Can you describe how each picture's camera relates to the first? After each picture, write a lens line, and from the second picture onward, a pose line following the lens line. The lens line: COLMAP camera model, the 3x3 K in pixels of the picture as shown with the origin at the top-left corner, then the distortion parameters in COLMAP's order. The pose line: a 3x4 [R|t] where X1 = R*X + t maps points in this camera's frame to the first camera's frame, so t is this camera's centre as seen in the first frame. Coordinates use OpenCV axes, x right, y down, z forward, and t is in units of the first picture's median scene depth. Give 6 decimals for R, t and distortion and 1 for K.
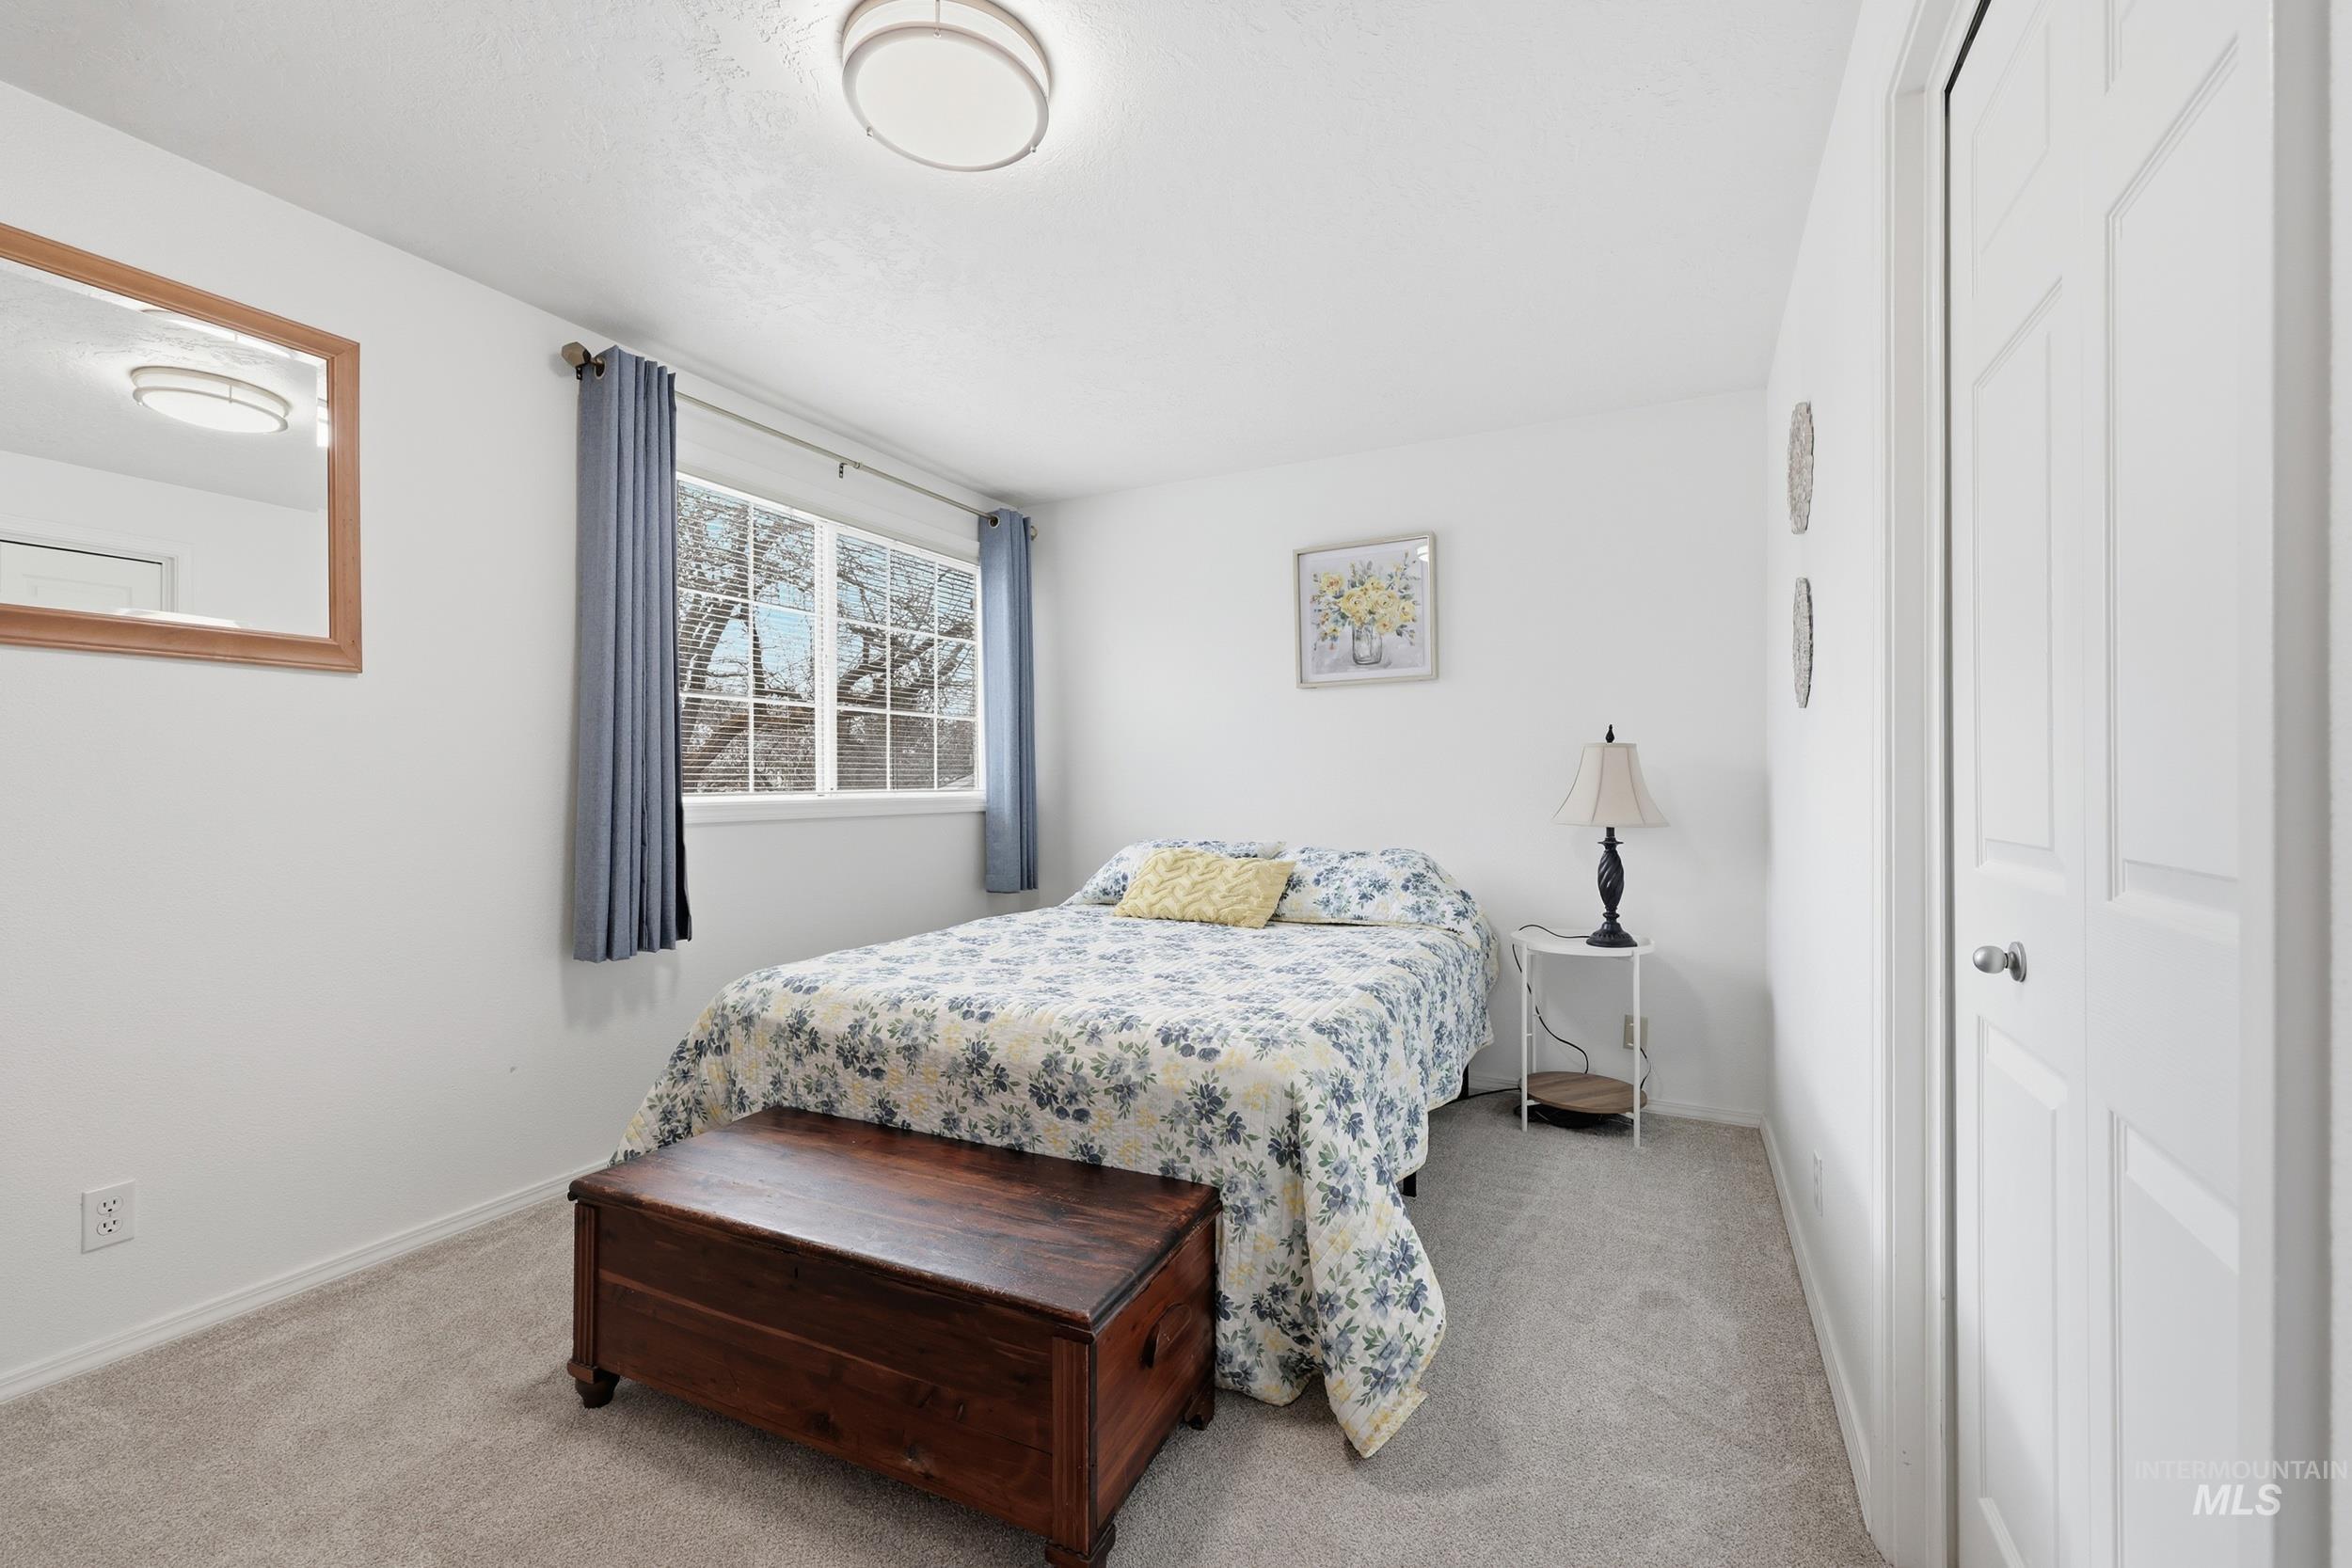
lens RADIAL K [[946.7, 0, 1160.6], [0, 946.7, 778.1], [0, 0, 1]] dist [-0.000623, 0.000193]
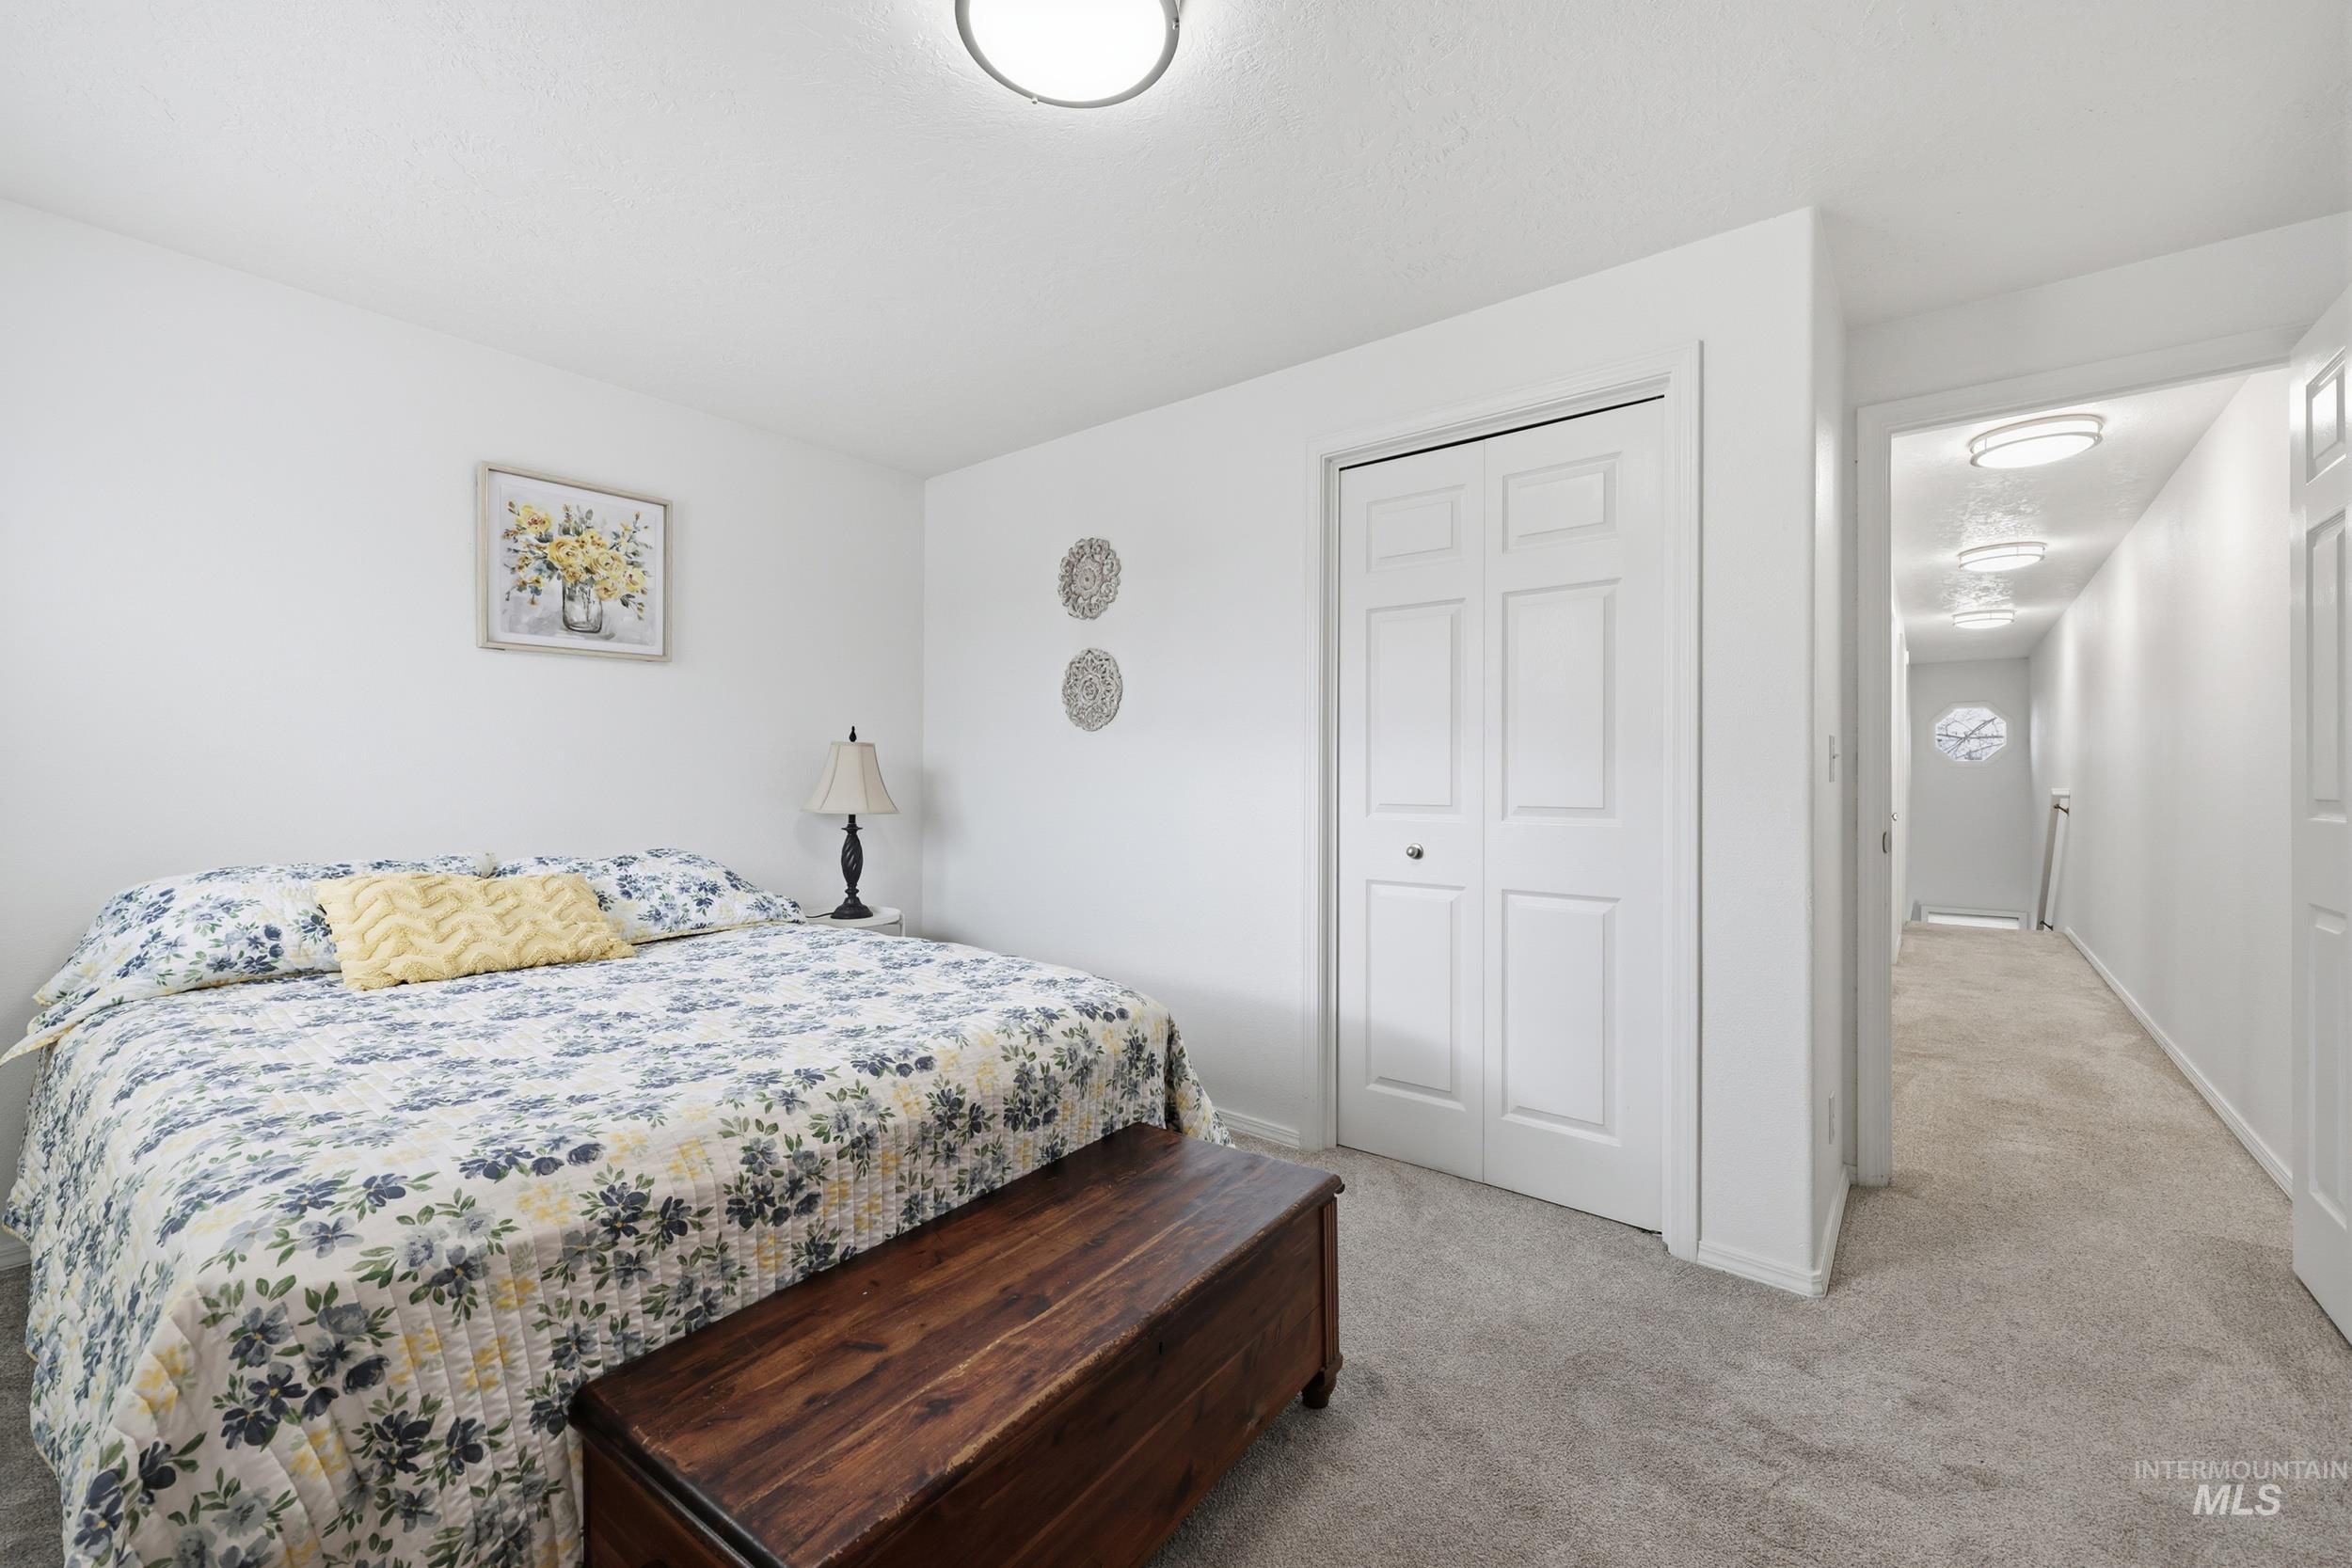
lens RADIAL K [[946.7, 0, 1160.6], [0, 946.7, 778.1], [0, 0, 1]] dist [-0.000623, 0.000193]
pose [[0.204958, 0.002816, 0.978767, -0.813470], [-0.010417, 0.999945, -0.000695, 0.005237], [-0.978715, -0.010054, 0.204977, 0.553063]]
